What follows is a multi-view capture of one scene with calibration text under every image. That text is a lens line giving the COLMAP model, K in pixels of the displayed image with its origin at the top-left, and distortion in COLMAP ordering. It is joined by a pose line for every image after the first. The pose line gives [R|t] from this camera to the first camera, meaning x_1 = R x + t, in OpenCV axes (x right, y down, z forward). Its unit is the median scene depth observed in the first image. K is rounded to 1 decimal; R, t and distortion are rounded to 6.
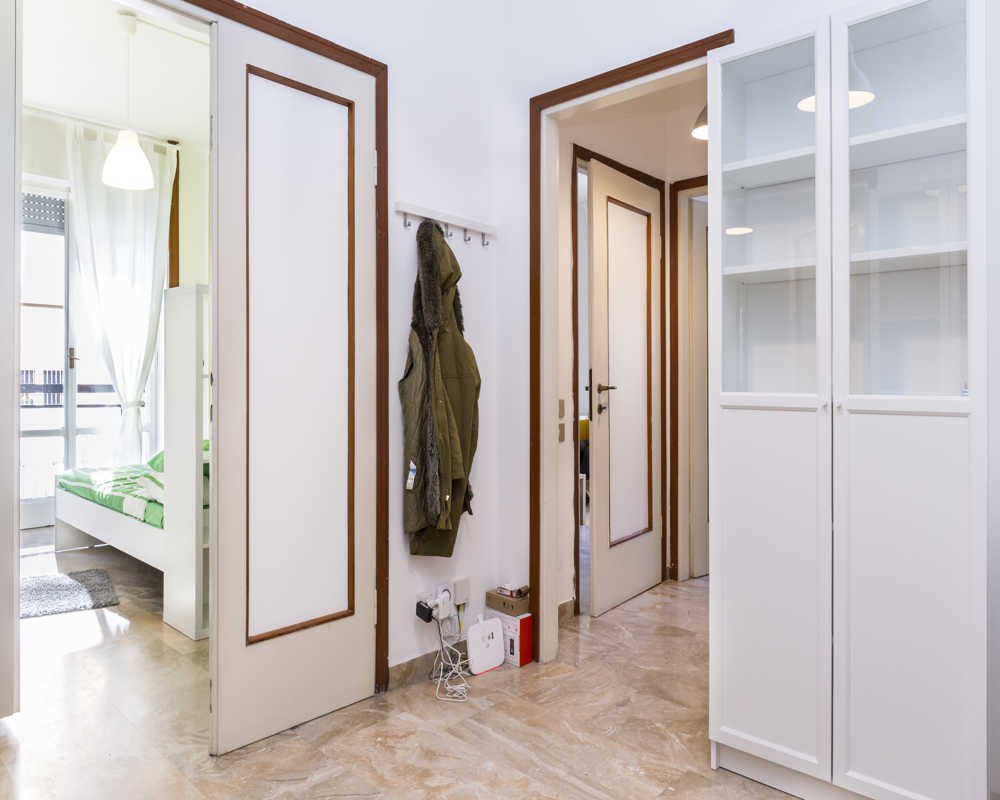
lens RADIAL K [[702.1, 0, 500.5], [0, 702.1, 380.4], [0, 0, 1]] dist [0.000620, -0.005114]
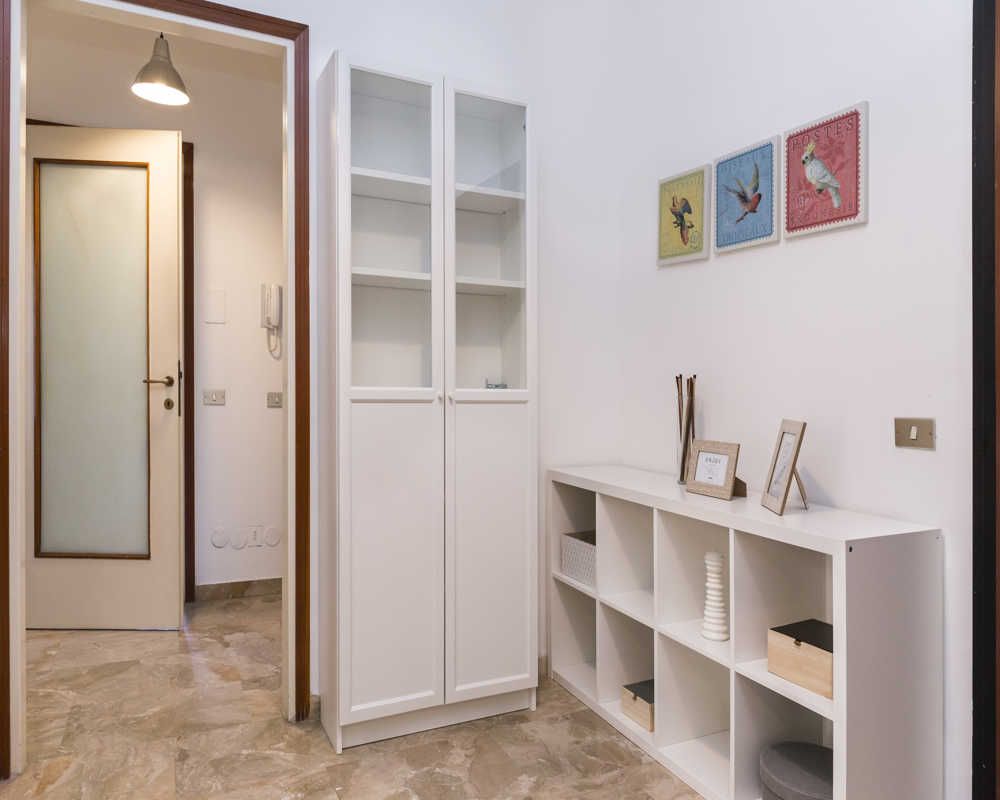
lens RADIAL K [[680.0, 0, 467.9], [0, 680.0, 388.6], [0, 0, 1]] dist [-0.006962, -0.004581]
pose [[0.366672, -0.005729, 0.930333, -0.525420], [-0.013754, 0.999838, 0.011579, 0.005236], [-0.930249, -0.017042, 0.366534, 0.451091]]
